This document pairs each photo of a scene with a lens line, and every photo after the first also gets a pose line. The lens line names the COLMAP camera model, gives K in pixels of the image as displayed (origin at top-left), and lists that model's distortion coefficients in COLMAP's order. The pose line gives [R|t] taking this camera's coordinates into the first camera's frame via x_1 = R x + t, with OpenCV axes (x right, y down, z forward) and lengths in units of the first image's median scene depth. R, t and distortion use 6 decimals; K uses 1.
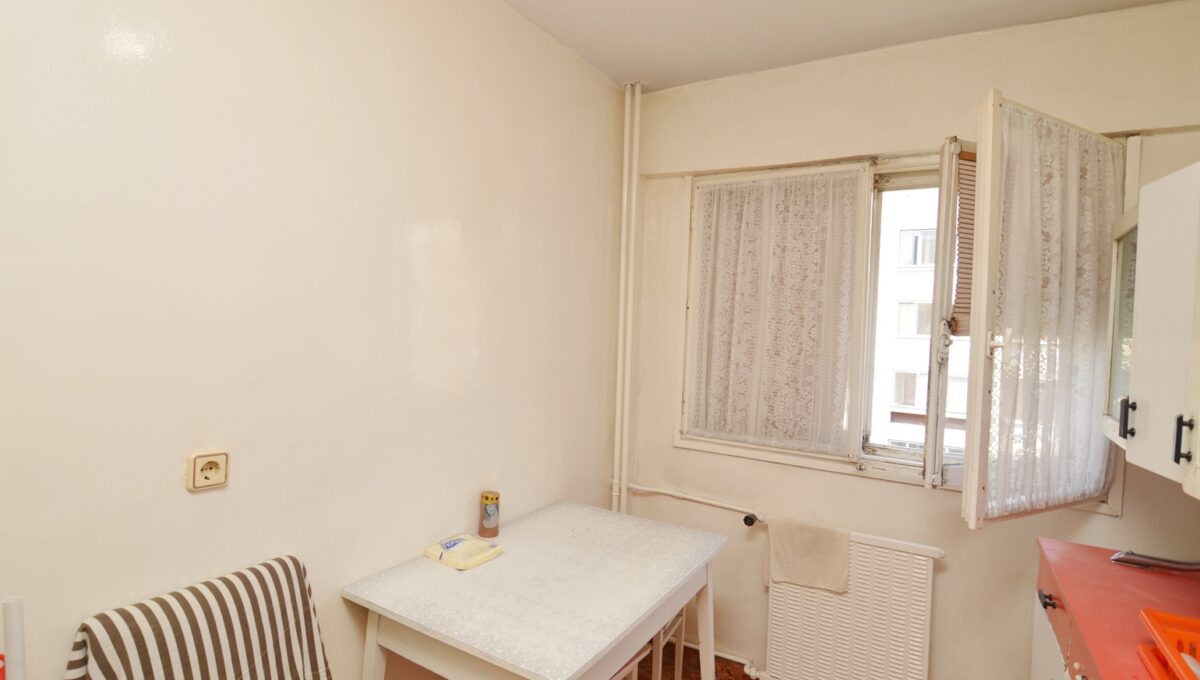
lens RADIAL K [[588.0, 0, 597.2], [0, 588.0, 338.0], [0, 0, 1]] dist [-0.001576, -0.015445]
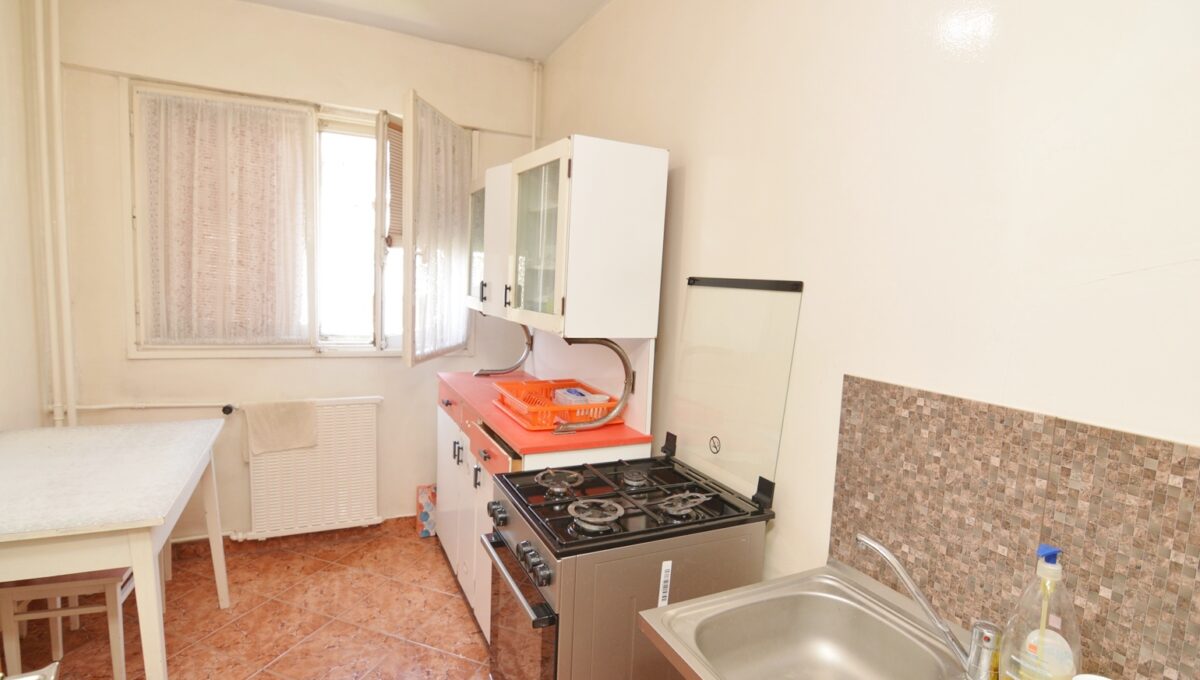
lens RADIAL K [[588.0, 0, 597.2], [0, 588.0, 338.0], [0, 0, 1]] dist [-0.001576, -0.015445]
pose [[0.553342, -0.103862, 0.826454, -0.271441], [-0.006771, 0.991602, 0.129149, 0.019905], [-0.832927, -0.077059, 0.547992, -0.213304]]
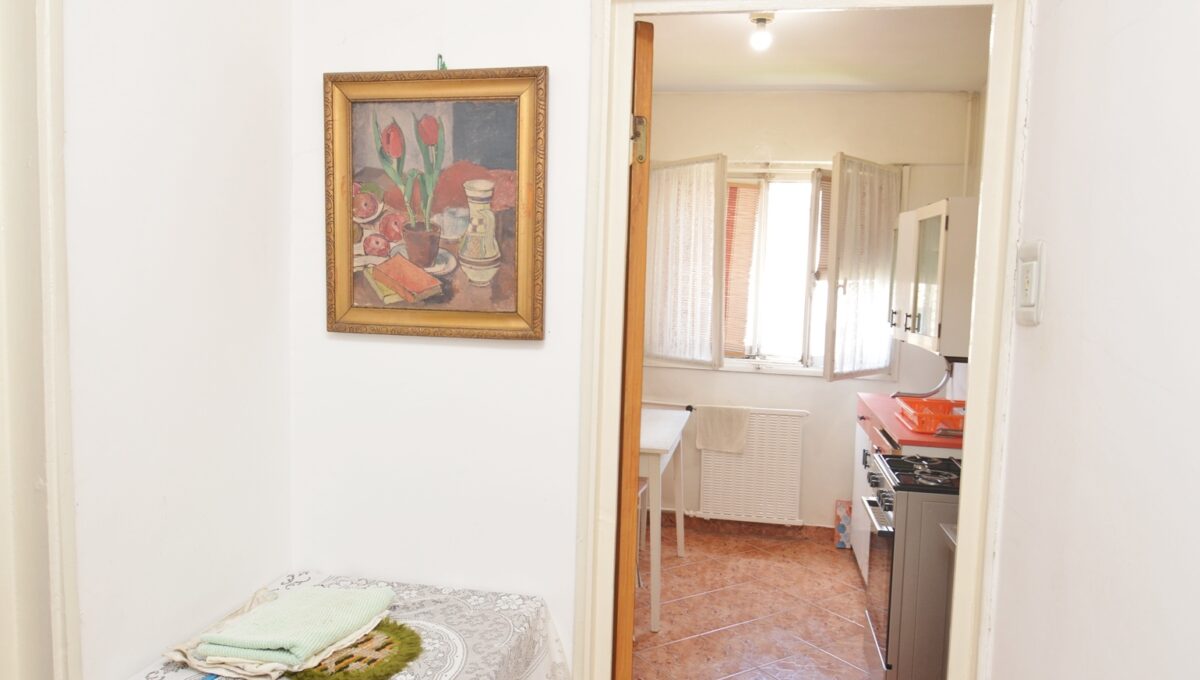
lens RADIAL K [[827.8, 0, 600.0], [0, 827.8, 340.0], [0, 0, 1]] dist [0.030583, -0.000180]
pose [[0.938738, -0.038072, 0.342522, -0.650715], [0.013157, 0.997114, 0.074773, -0.016271], [-0.344380, -0.065686, 0.936530, -0.843994]]
